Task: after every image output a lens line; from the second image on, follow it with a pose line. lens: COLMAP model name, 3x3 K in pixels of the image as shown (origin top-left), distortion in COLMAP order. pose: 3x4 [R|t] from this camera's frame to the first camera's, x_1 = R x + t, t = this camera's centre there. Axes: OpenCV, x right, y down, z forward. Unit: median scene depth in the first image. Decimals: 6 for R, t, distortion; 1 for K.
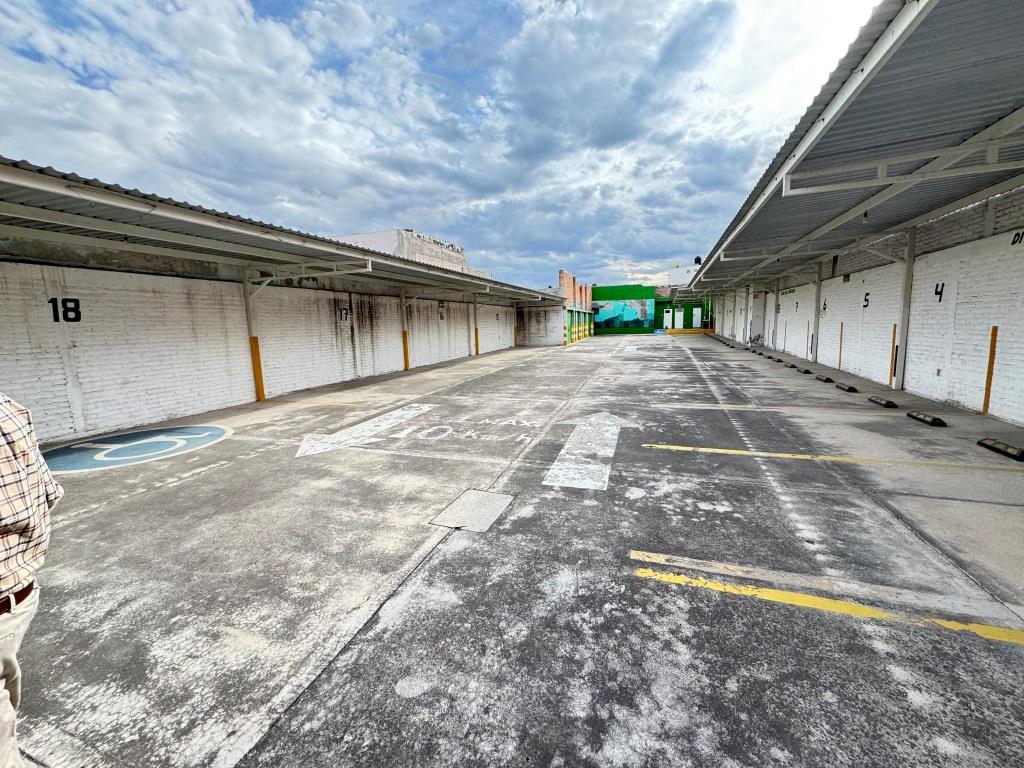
lens RADIAL K [[406.7, 0, 512.6], [0, 406.7, 383.3], [0, 0, 1]] dist [-0.002023, 0.000034]
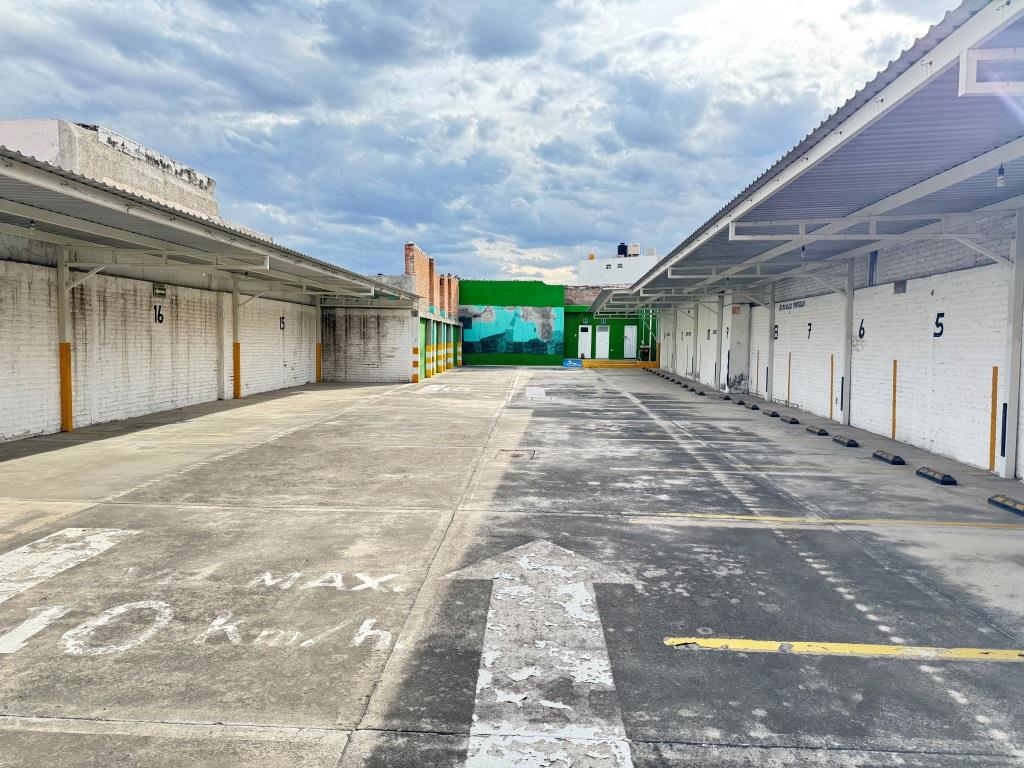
lens RADIAL K [[714.4, 0, 516.9], [0, 714.4, 389.3], [0, 0, 1]] dist [0.069831, -0.093194]
pose [[0.958793, 0.023617, 0.283121, -0.022137], [-0.000847, 0.996772, -0.080278, -0.023395], [-0.284103, 0.076730, 0.955719, 0.159793]]
